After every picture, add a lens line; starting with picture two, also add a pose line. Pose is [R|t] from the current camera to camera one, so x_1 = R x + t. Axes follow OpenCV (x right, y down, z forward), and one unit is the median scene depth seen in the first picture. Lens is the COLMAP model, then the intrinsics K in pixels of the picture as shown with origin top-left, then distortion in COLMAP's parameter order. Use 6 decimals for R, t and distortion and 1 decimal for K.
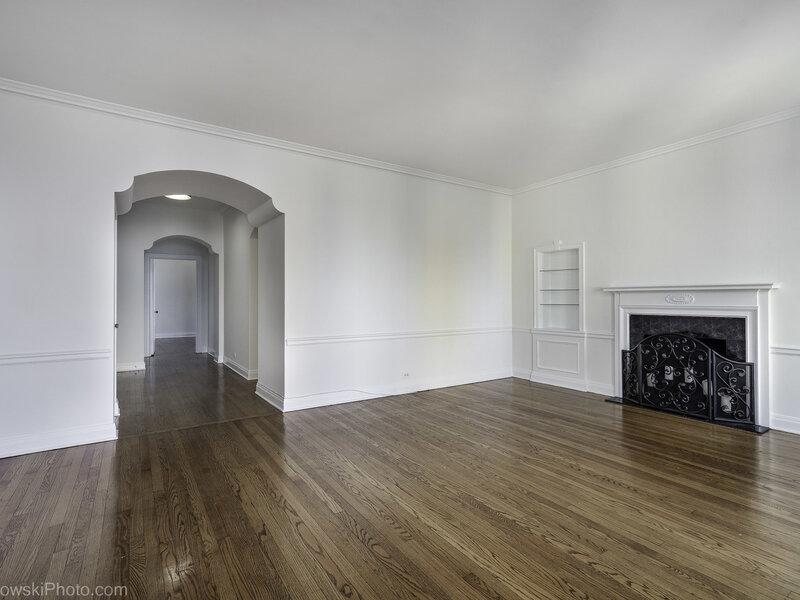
lens RADIAL K [[407.1, 0, 404.7], [0, 407.1, 295.2], [0, 0, 1]] dist [-0.000562, 0.003227]
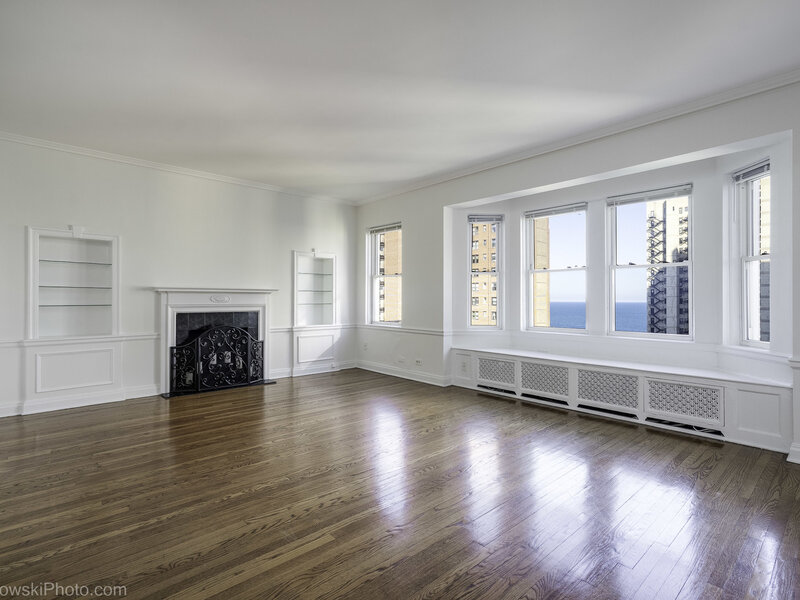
lens RADIAL K [[407.1, 0, 393.7], [0, 407.1, 296.2], [0, 0, 1]] dist [-0.000562, 0.003227]
pose [[-0.134073, 0.006569, 0.990950, -0.681114], [-0.011245, 0.999904, -0.008150, 0.005761], [-0.990908, -0.012236, -0.133986, 0.656449]]
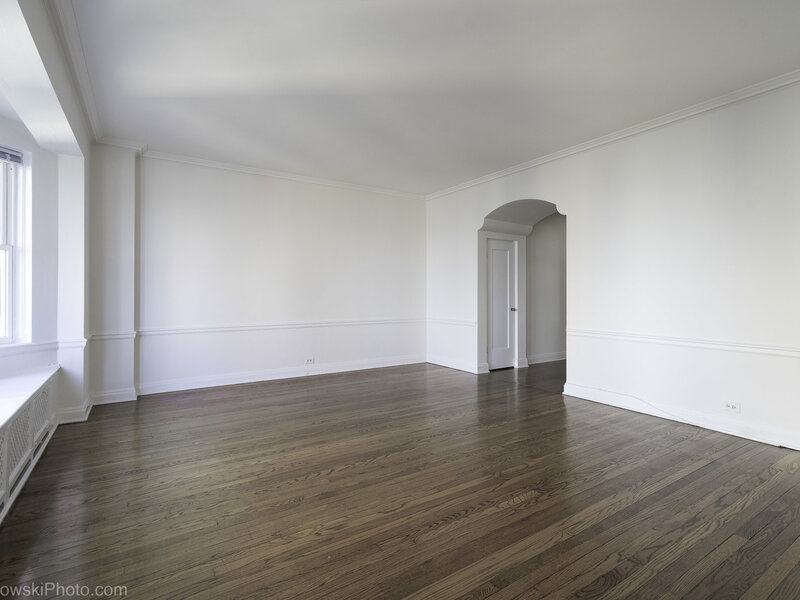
lens RADIAL K [[407.1, 0, 397.7], [0, 407.1, 297.0], [0, 0, 1]] dist [-0.000562, 0.003227]
pose [[-0.015917, 0.013483, -0.999782, 0.849935], [0.012804, 0.999830, 0.013280, -0.000444], [0.999791, -0.012590, -0.016086, 0.581009]]
